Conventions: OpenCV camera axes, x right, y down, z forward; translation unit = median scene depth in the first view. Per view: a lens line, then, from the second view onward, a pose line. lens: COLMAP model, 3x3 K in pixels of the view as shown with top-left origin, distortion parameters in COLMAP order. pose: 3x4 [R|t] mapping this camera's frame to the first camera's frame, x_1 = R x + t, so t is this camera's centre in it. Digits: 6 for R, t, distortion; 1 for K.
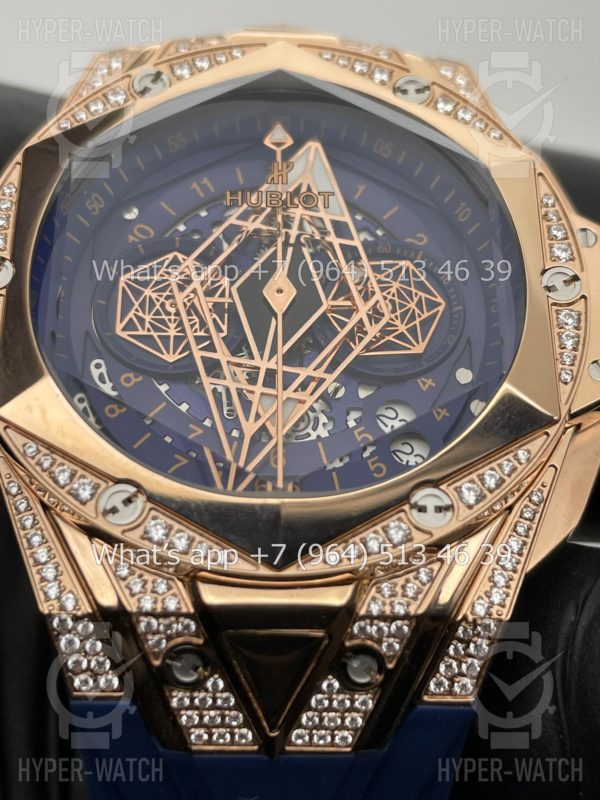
lens RADIAL K [[1218.5, 0, 309.6], [0, 1218.5, 420.2], [0, 0, 1]] dist [0.174857, 0.000000]
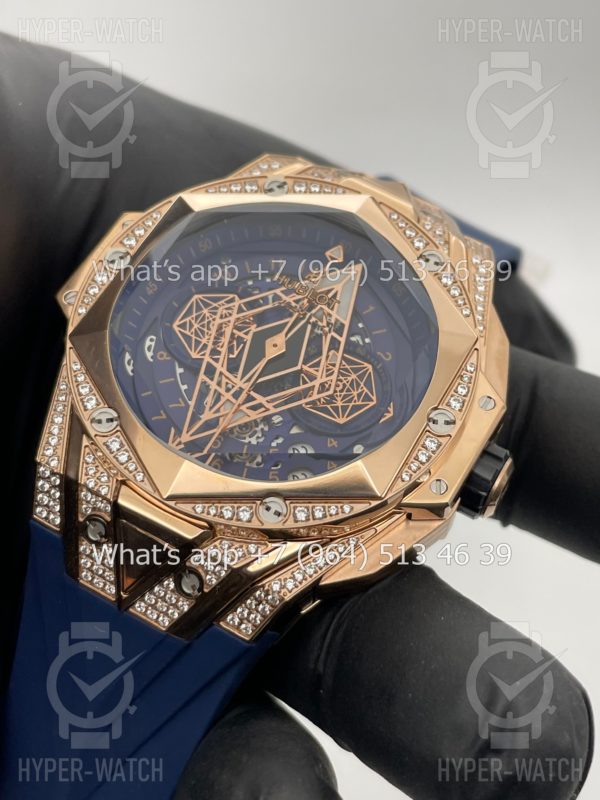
lens RADIAL K [[1186.5, 0, 300.0], [0, 1186.5, 432.7], [0, 0, 1]] dist [0.286526, 0.000000]
pose [[0.864449, 0.433075, -0.255293, 0.453715], [-0.439664, 0.897526, 0.033801, -0.078069], [0.243771, 0.083024, 0.966273, -0.424554]]
